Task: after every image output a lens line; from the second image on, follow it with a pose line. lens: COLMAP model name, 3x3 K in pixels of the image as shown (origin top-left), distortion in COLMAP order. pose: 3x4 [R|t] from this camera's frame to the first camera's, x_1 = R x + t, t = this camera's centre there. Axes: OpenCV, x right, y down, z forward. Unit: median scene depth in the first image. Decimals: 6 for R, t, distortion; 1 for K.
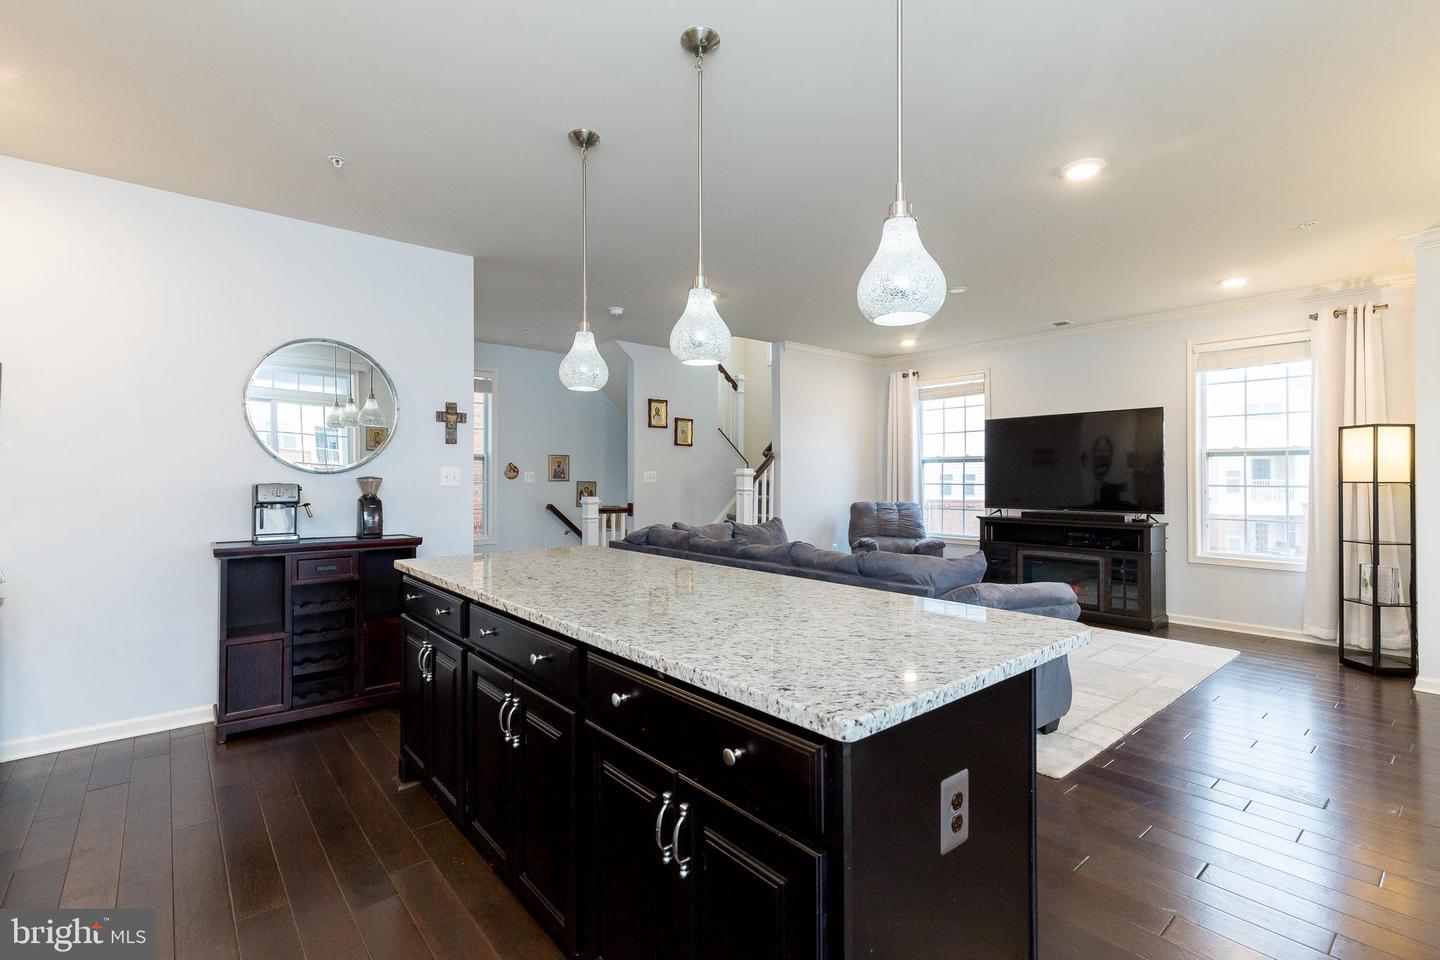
lens RADIAL K [[644.1, 0, 723.7], [0, 644.1, 474.9], [0, 0, 1]] dist [-0.001363, -0.000304]
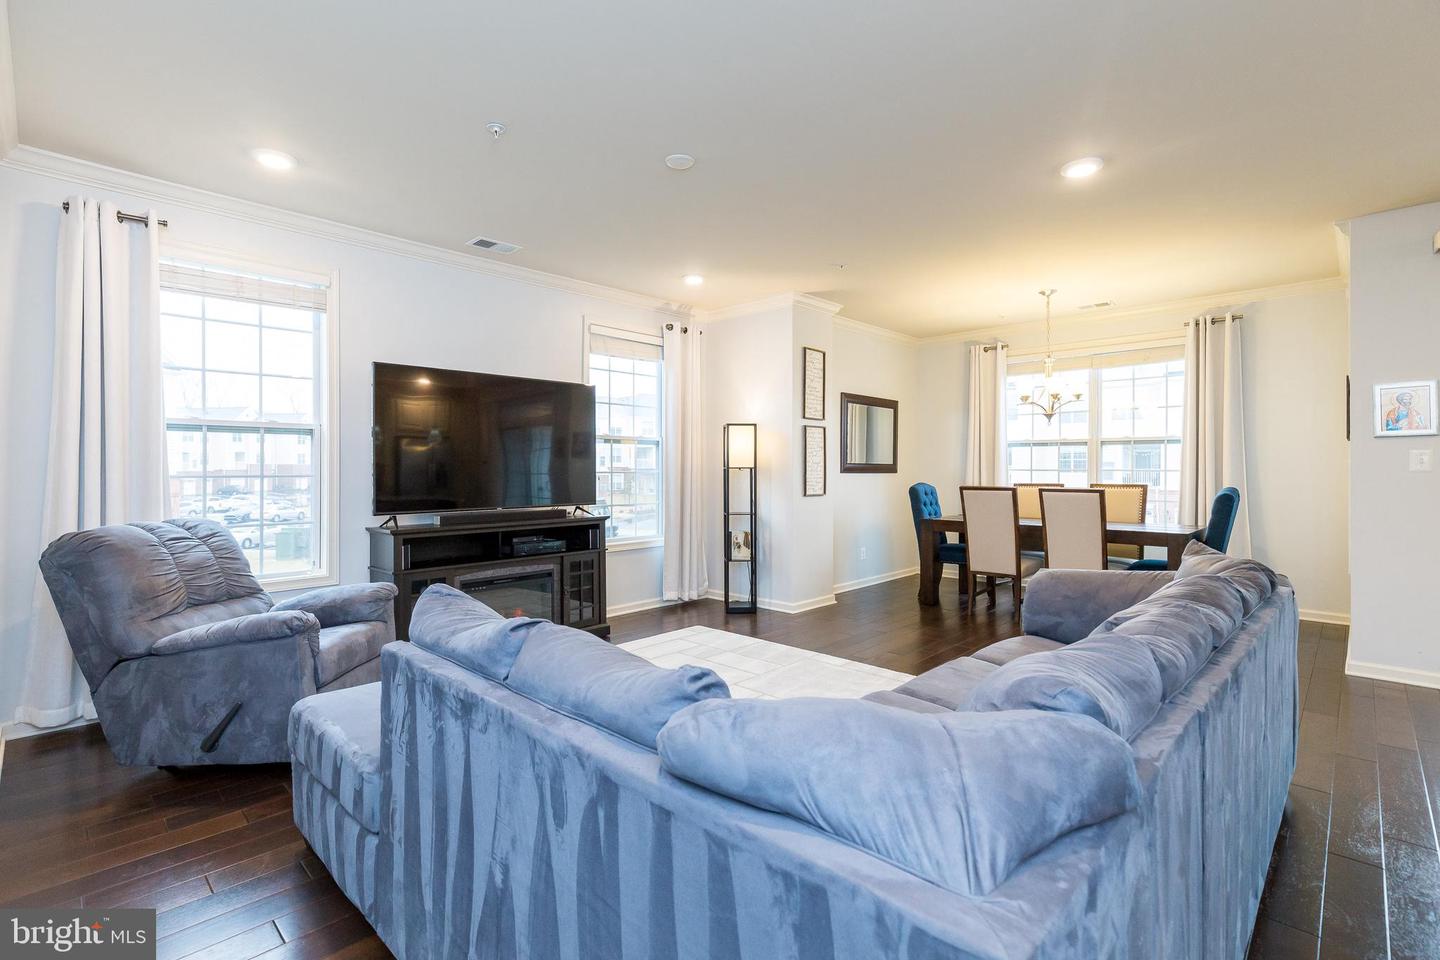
lens RADIAL K [[665.3, 0, 719.8], [0, 665.3, 471.8], [0, 0, 1]] dist [0.007642, -0.000912]
pose [[-0.099920, -0.005471, 0.994980, -0.263767], [-0.004421, 0.999977, 0.005054, 0.009467], [-0.994986, -0.003894, -0.099942, 0.921170]]
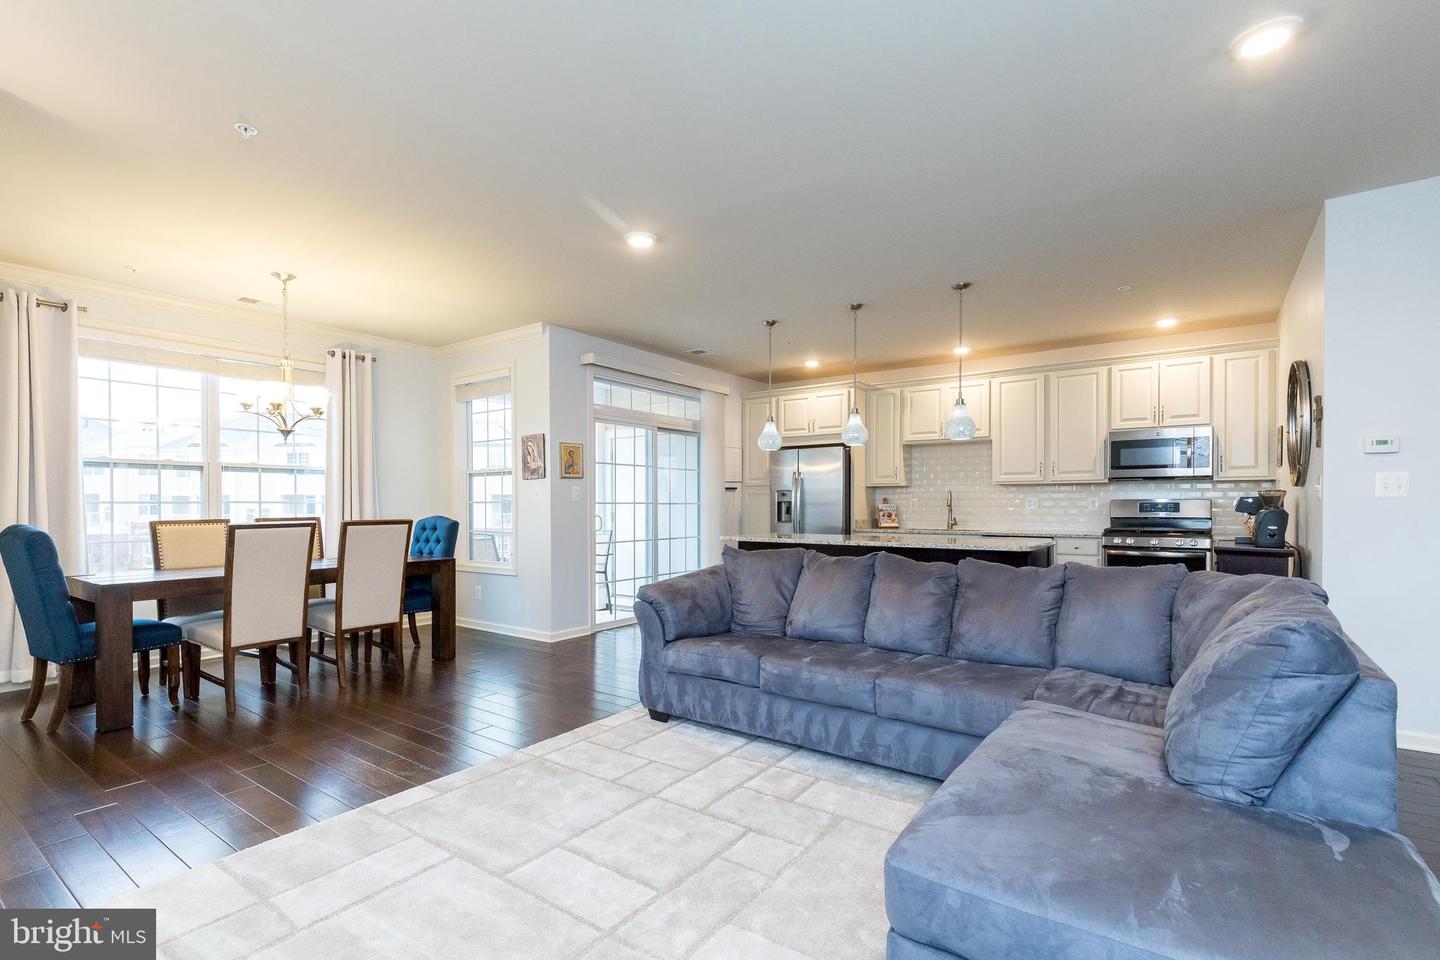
lens RADIAL K [[663.3, 0, 721.6], [0, 663.3, 513.9], [0, 0, 1]] dist [0.001353, -0.000029]
pose [[-0.969330, 0.005202, -0.245708, 0.392894], [0.002566, 0.999936, 0.011045, 0.018239], [0.245749, 0.010076, -0.969281, 1.239885]]
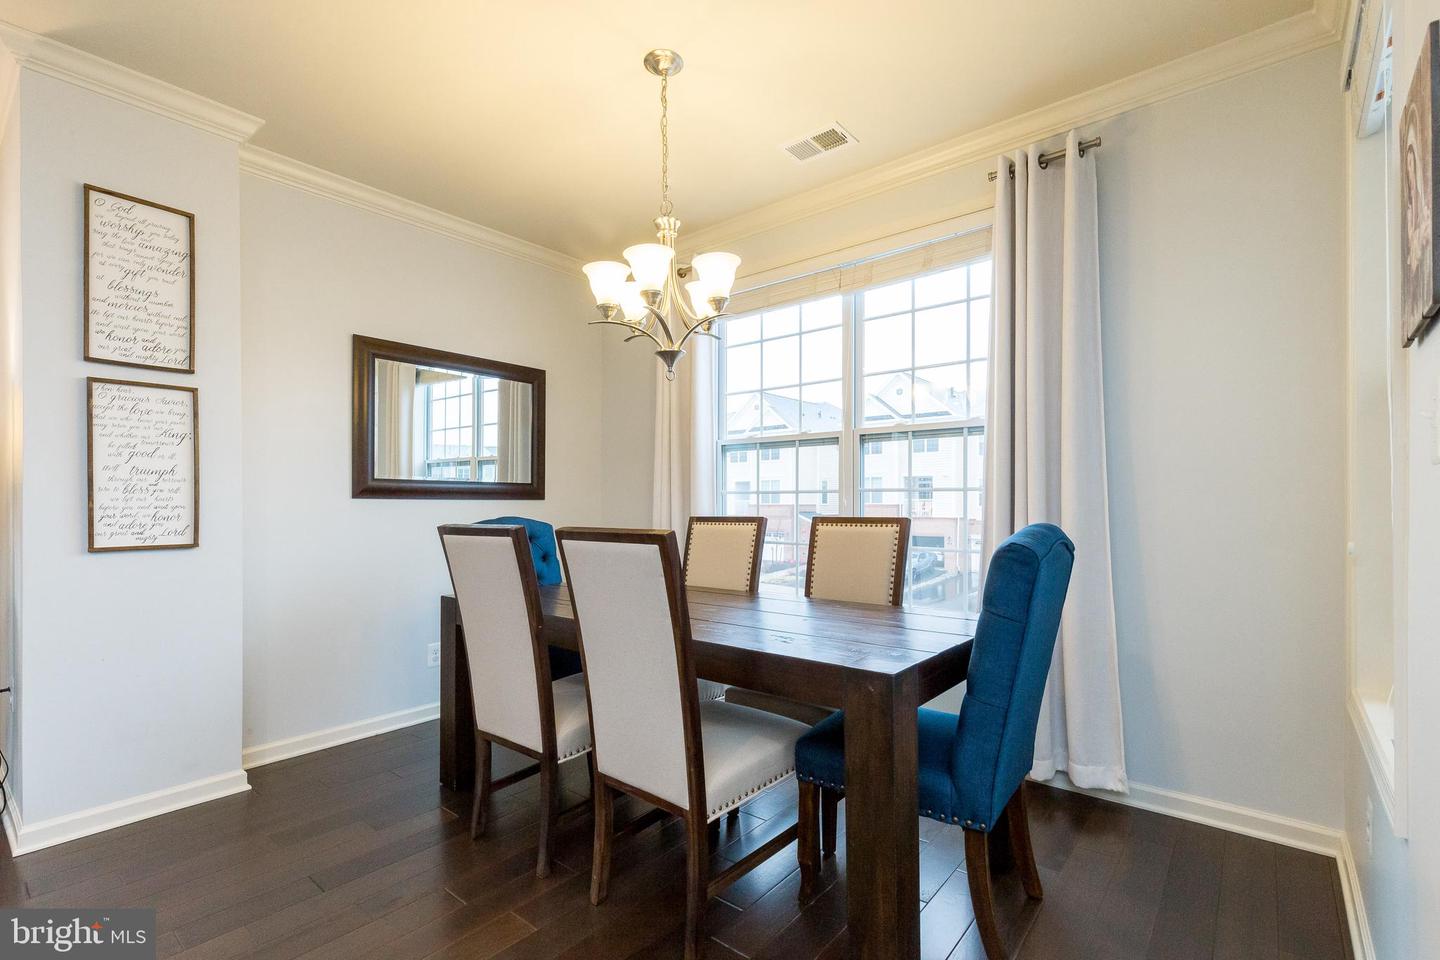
lens RADIAL K [[654.9, 0, 729.8], [0, 654.9, 498.1], [0, 0, 1]] dist [0.001956, -0.000263]
pose [[-0.178944, 0.002543, 0.983856, 0.283582], [-0.001264, 0.999995, -0.002815, 0.019195], [-0.983859, -0.001747, -0.178939, 0.348155]]
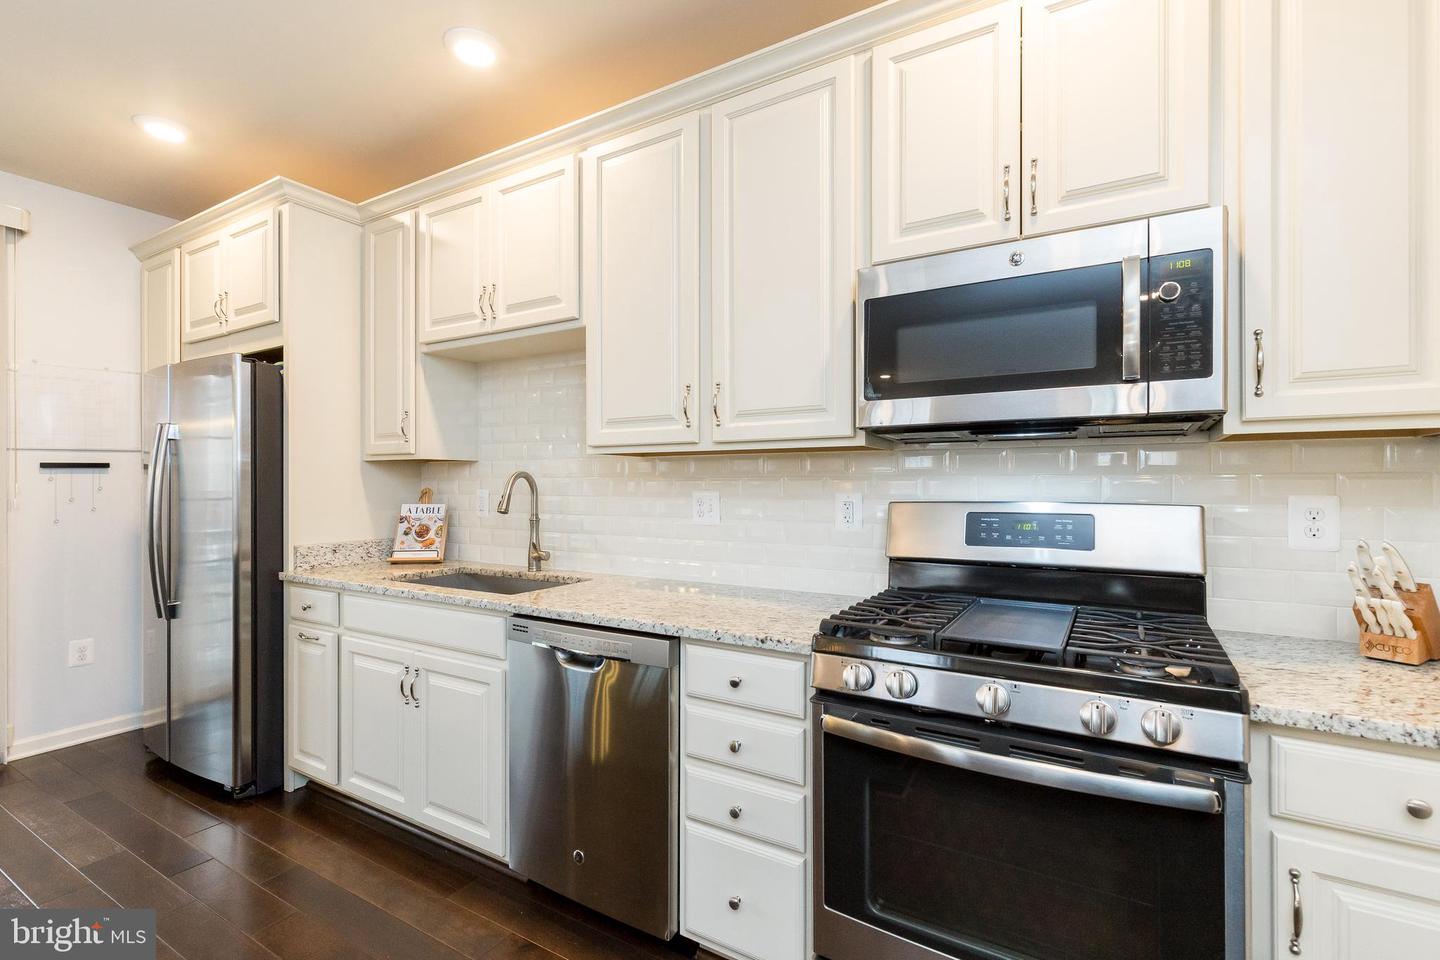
lens RADIAL K [[652.4, 0, 716.9], [0, 652.4, 485.3], [0, 0, 1]] dist [0.001460, 0.000109]
pose [[-0.943973, 0.001827, -0.330016, -0.329376], [0.002637, 0.999995, -0.002008, -0.000120], [0.330011, -0.002765, -0.943973, 0.604175]]
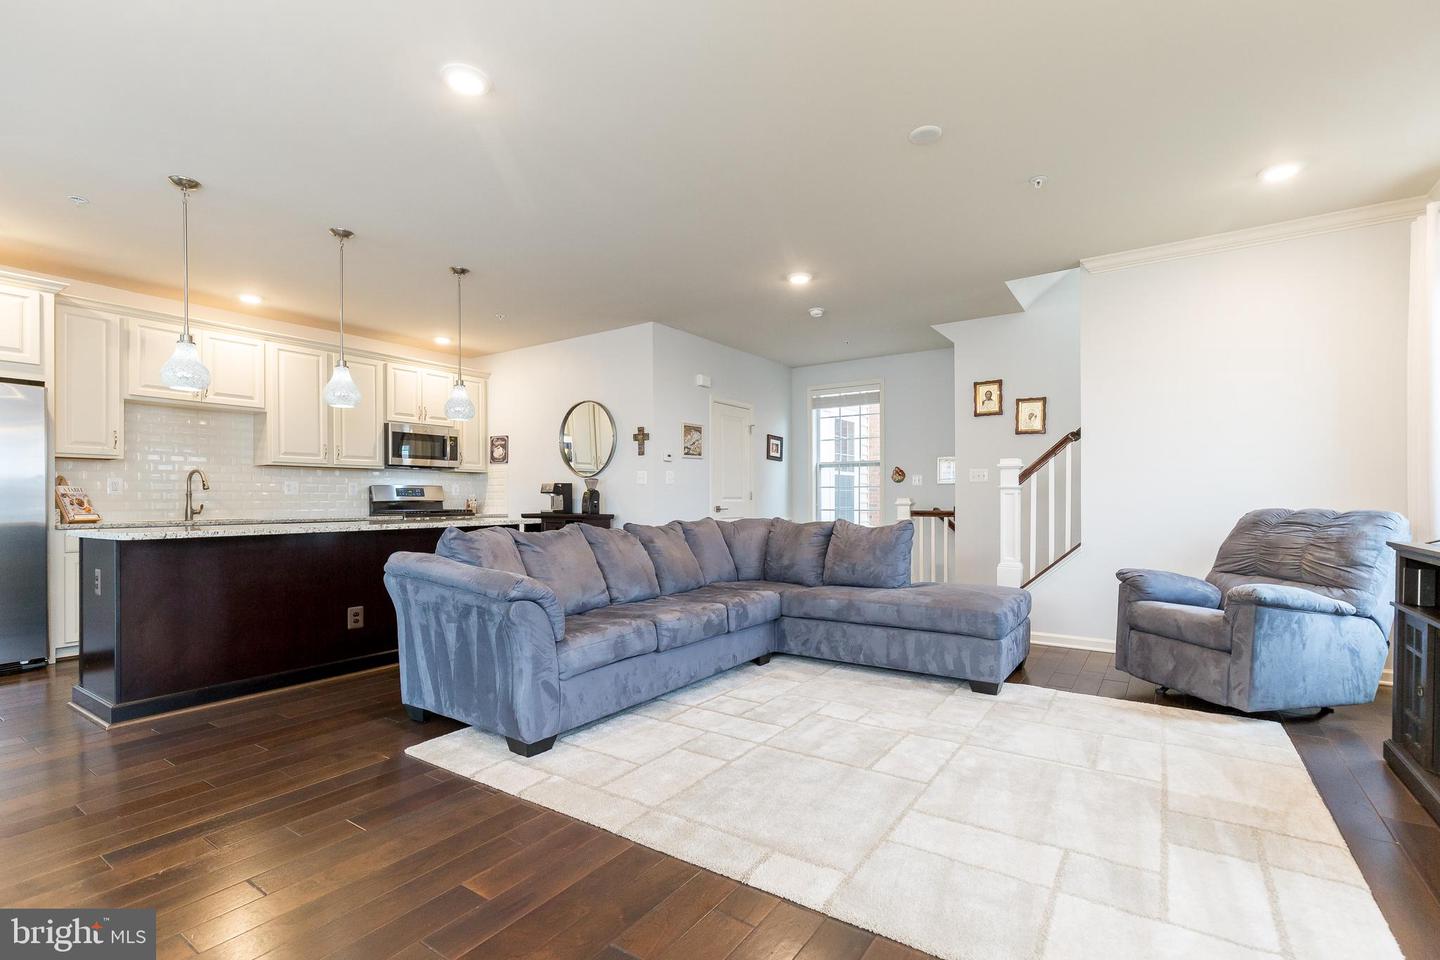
lens RADIAL K [[654.9, 0, 729.8], [0, 654.9, 498.1], [0, 0, 1]] dist [0.001956, -0.000263]
pose [[0.280399, -0.003700, -0.959876, 0.806563], [0.009793, 0.999952, -0.000994, 0.039926], [0.959834, -0.009121, 0.280422, 0.589830]]
